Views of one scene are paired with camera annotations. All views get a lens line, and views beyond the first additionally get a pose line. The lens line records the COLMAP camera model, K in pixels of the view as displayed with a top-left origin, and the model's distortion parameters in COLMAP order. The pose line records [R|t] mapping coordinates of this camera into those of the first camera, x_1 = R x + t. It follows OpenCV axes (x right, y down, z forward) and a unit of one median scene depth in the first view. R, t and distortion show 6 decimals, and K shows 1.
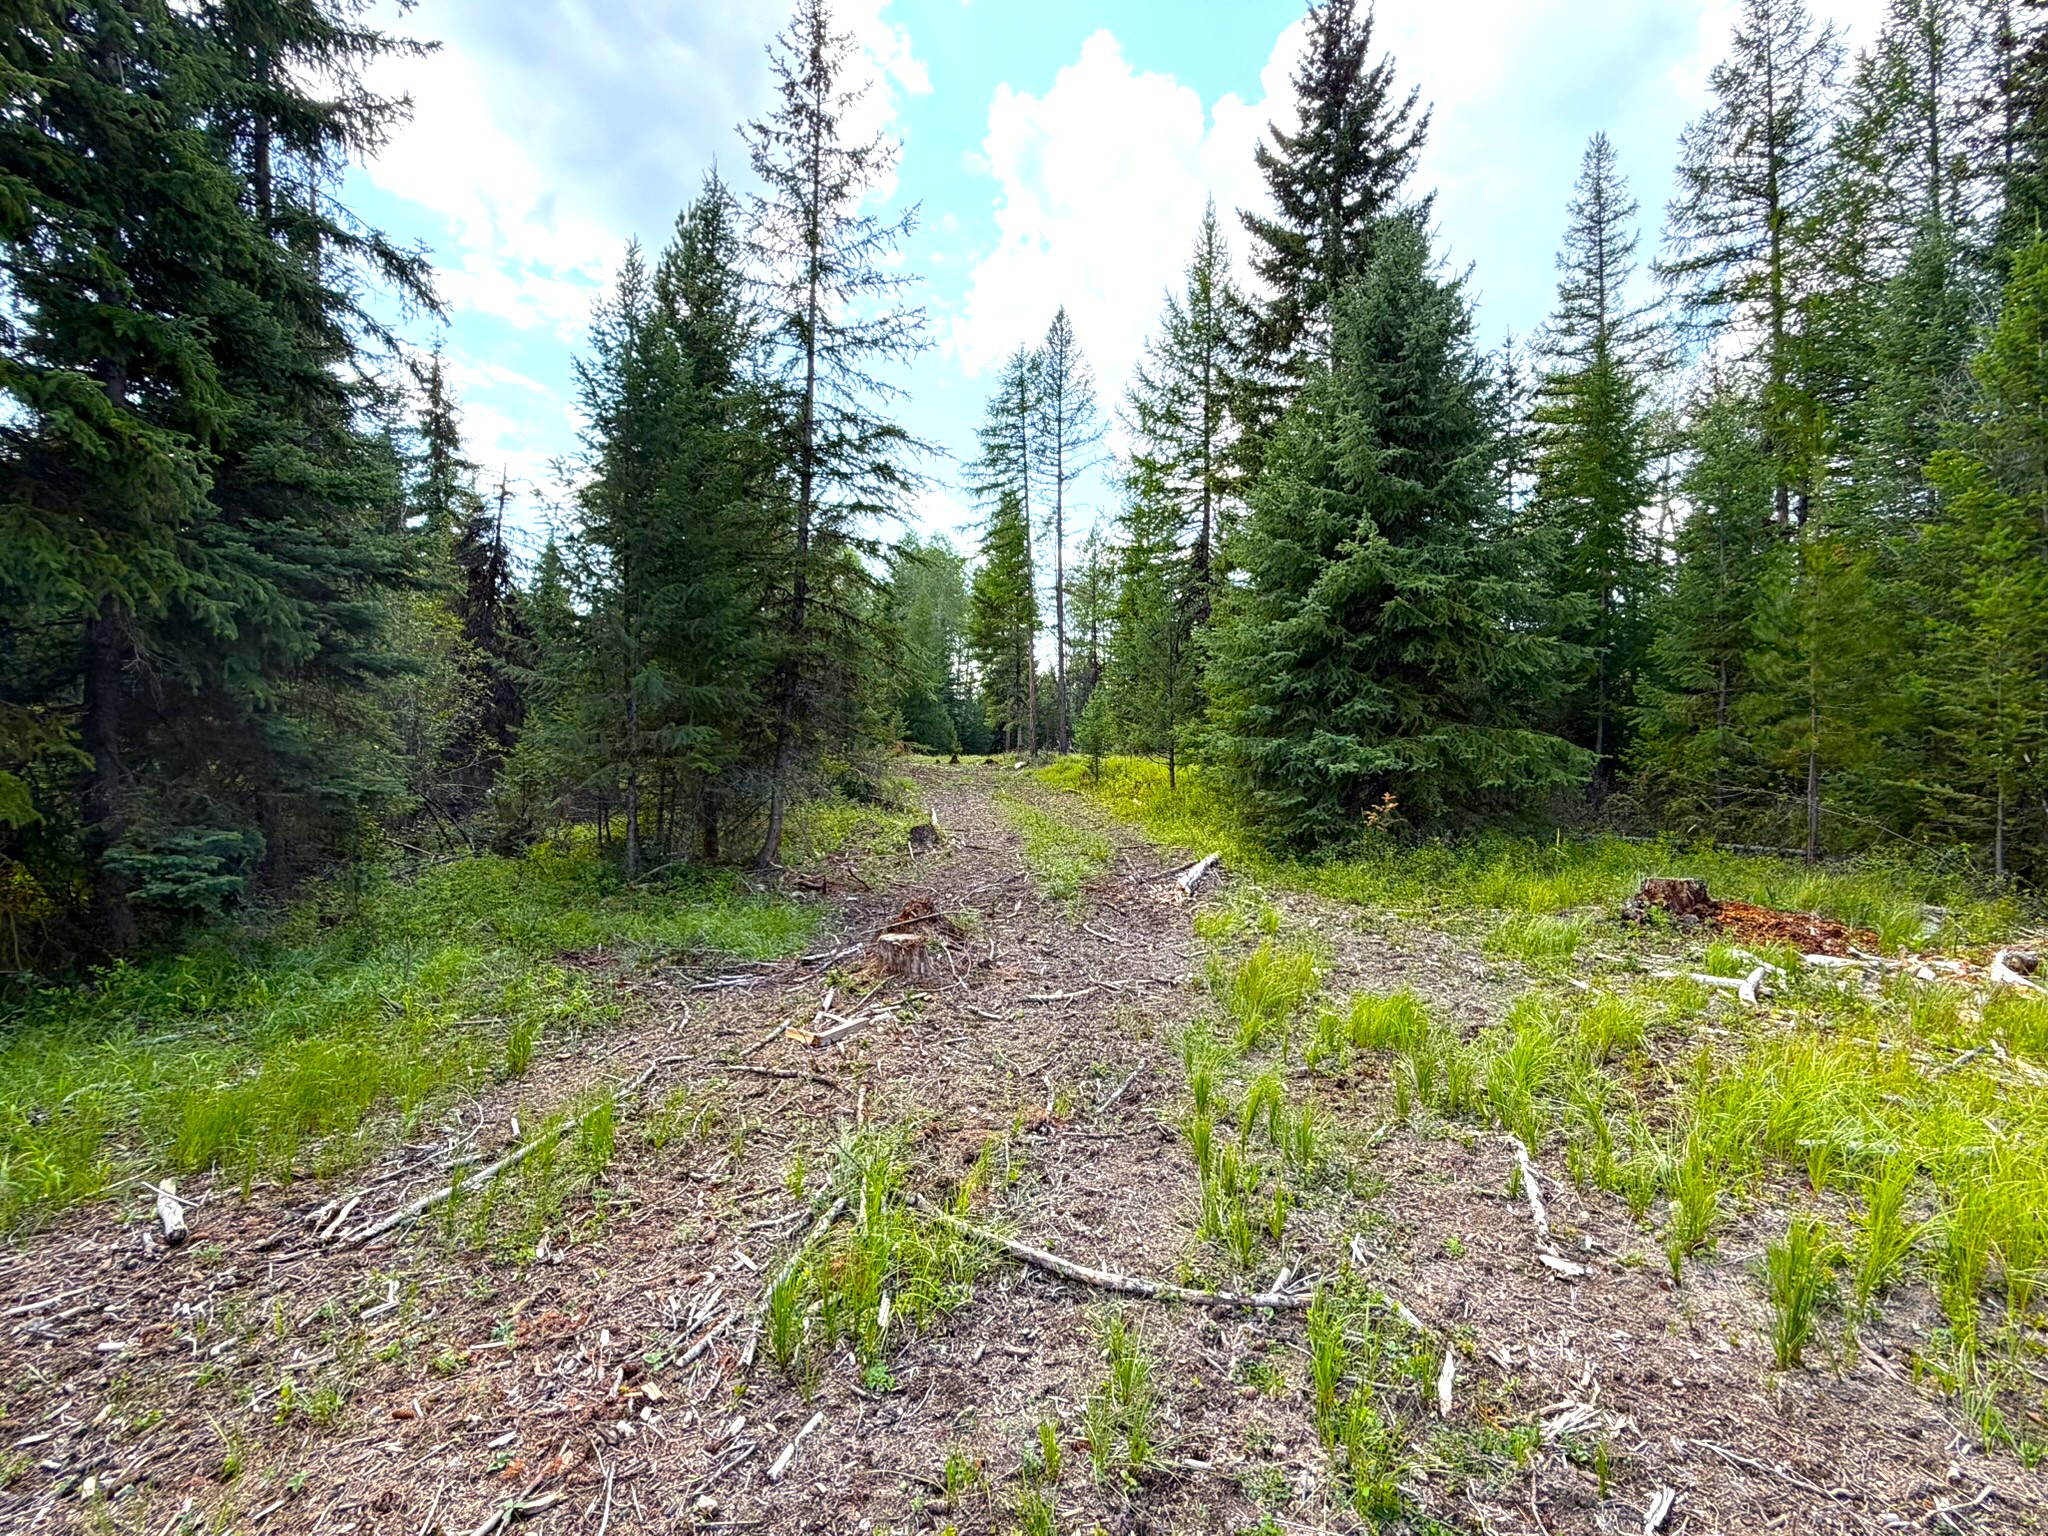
lens RADIAL K [[979.4, 0, 1024.0], [0, 979.4, 768.0], [0, 0, 1]] dist [-0.000079, 0.000258]
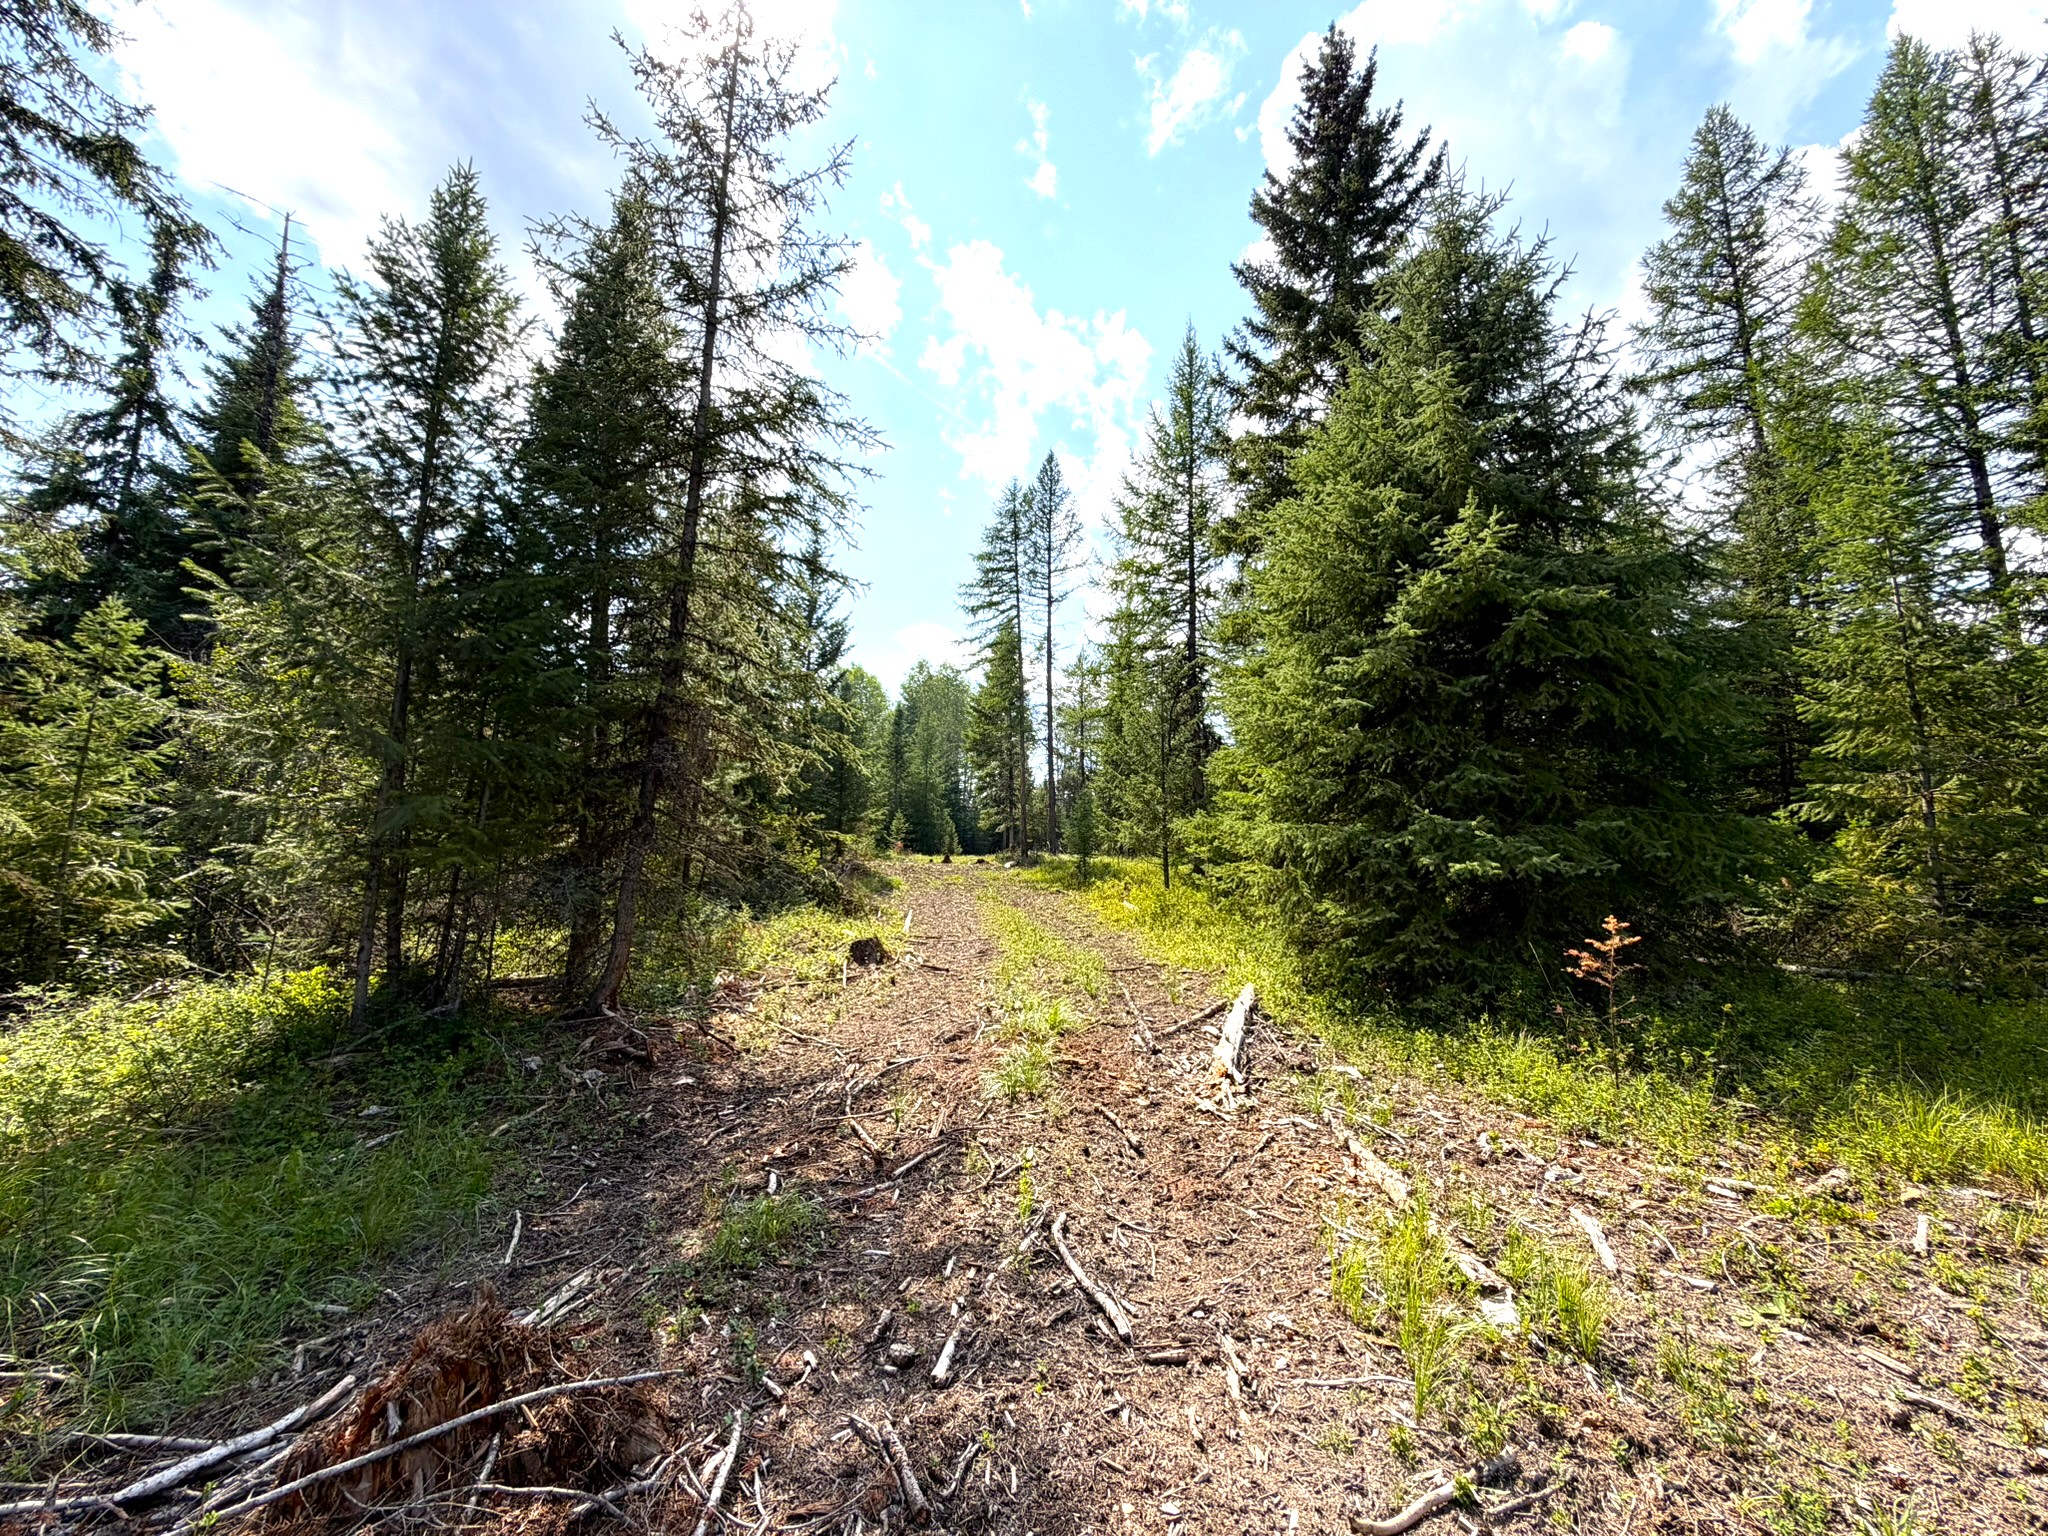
lens RADIAL K [[829.2, 0, 1024.0], [0, 829.2, 768.0], [0, 0, 1]] dist [-0.000246, -0.000104]
pose [[0.999987, 0.004884, 0.001171, 0.012779], [-0.004709, 0.992819, -0.119537, -0.000085], [-0.001746, 0.119530, 0.992829, 0.169629]]
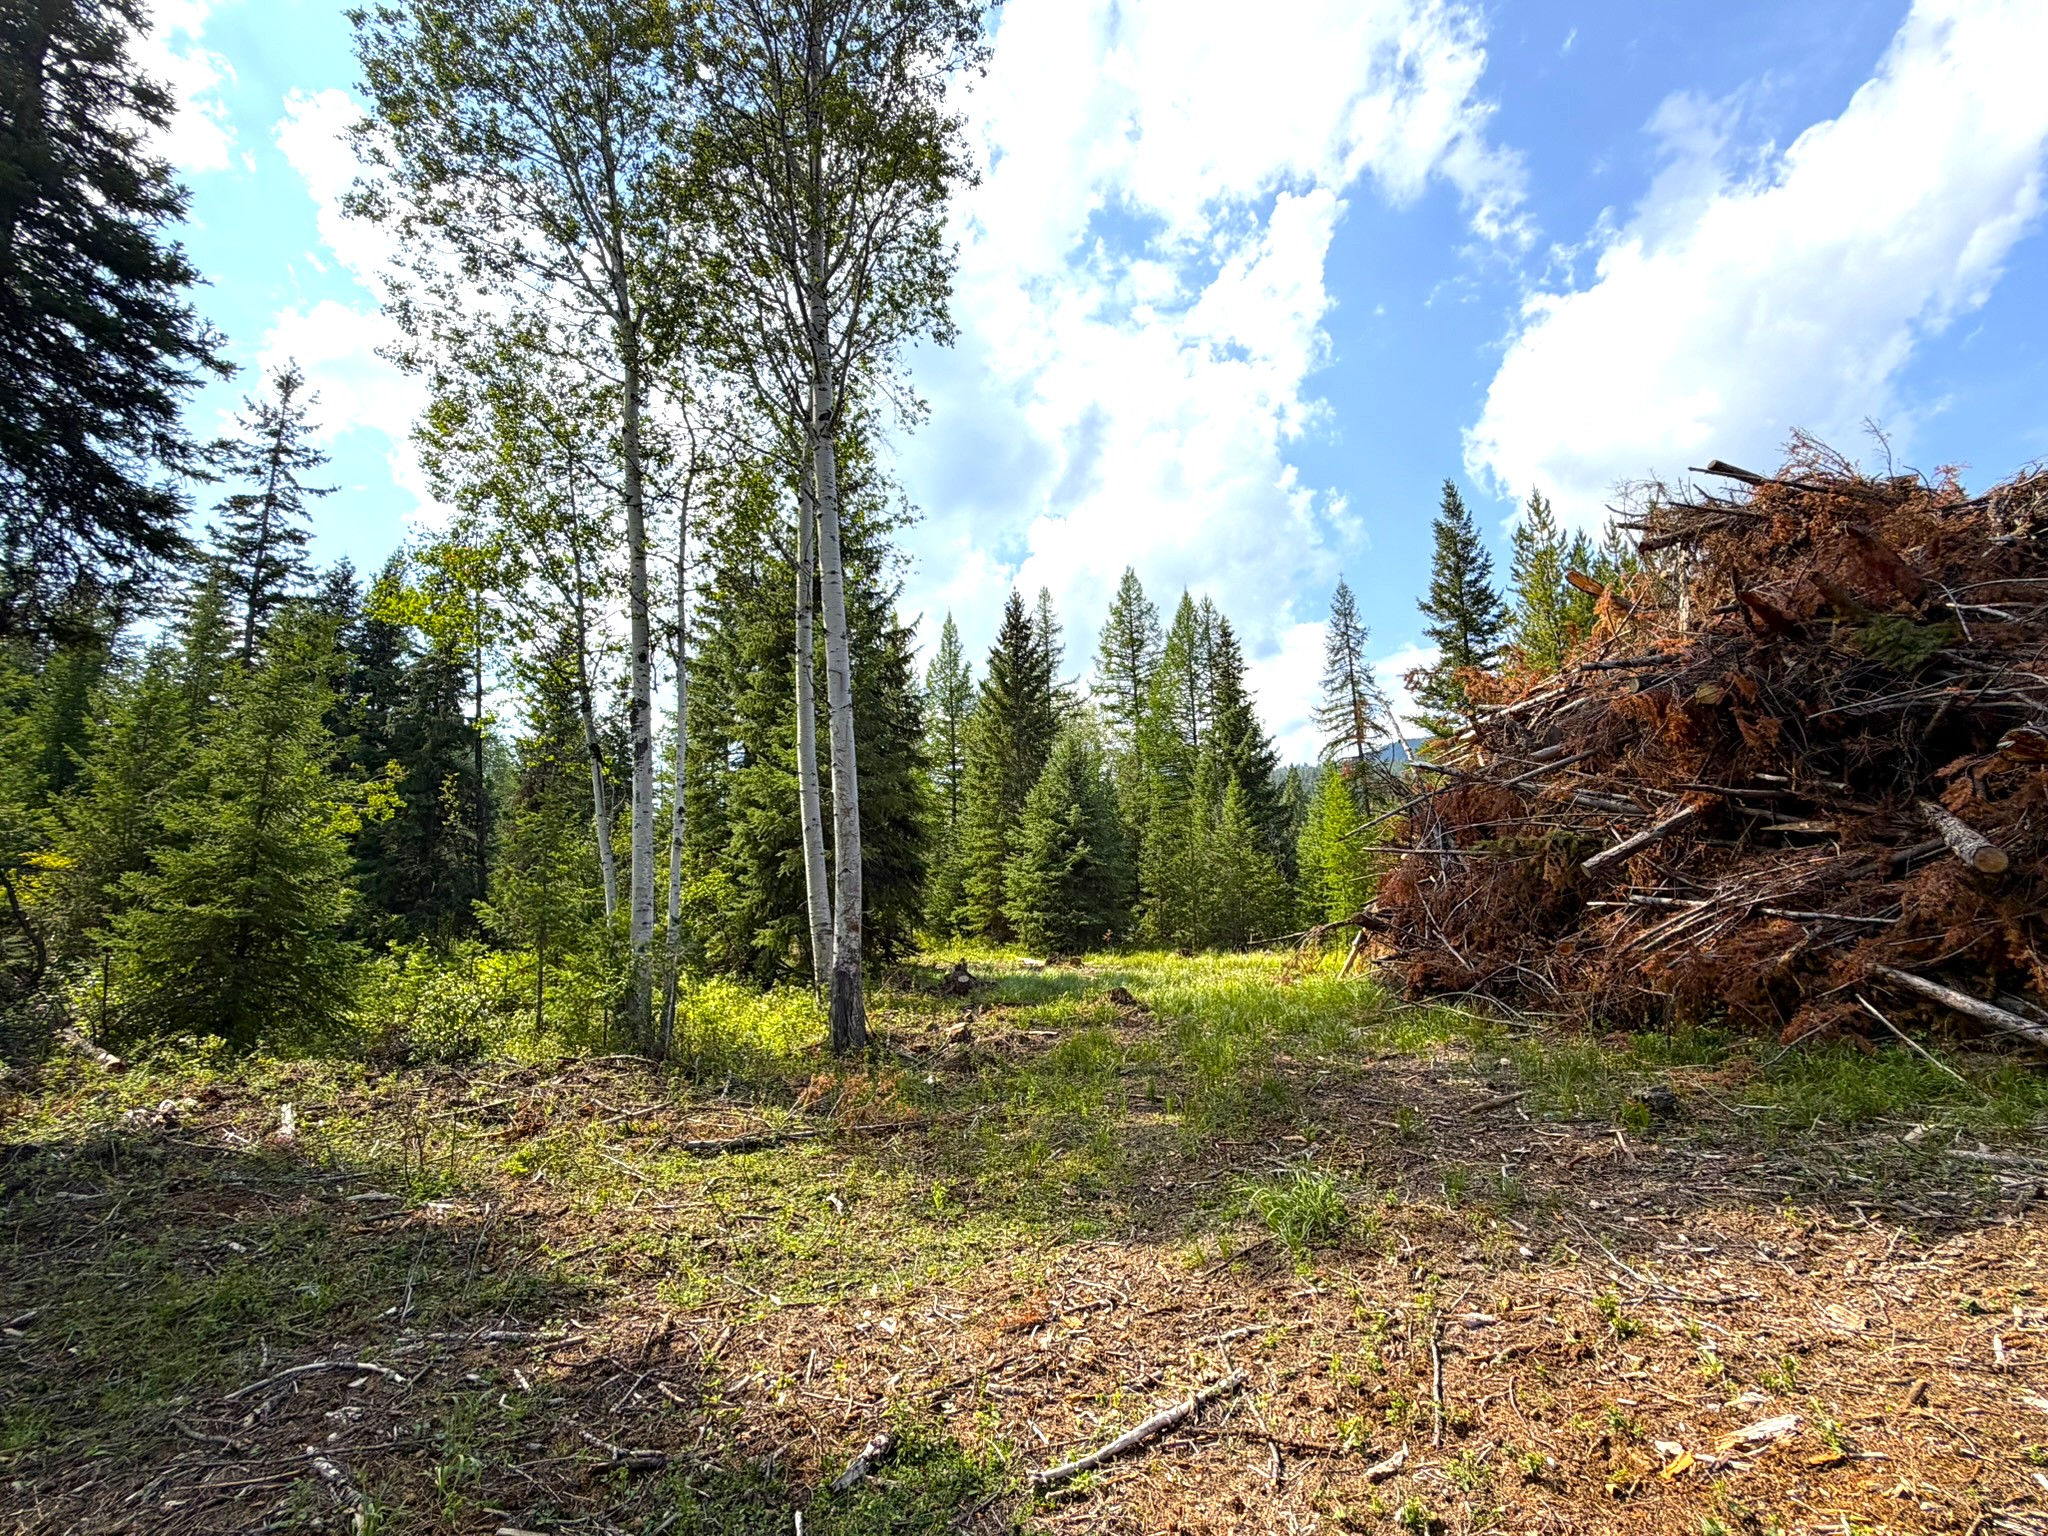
lens RADIAL K [[979.4, 0, 1024.0], [0, 979.4, 768.0], [0, 0, 1]] dist [-0.000079, 0.000258]
pose [[0.811063, 0.101572, 0.576073, -0.609953], [-0.001975, 0.985279, -0.170941, 0.016885], [-0.584956, 0.137506, 0.799324, -0.527969]]
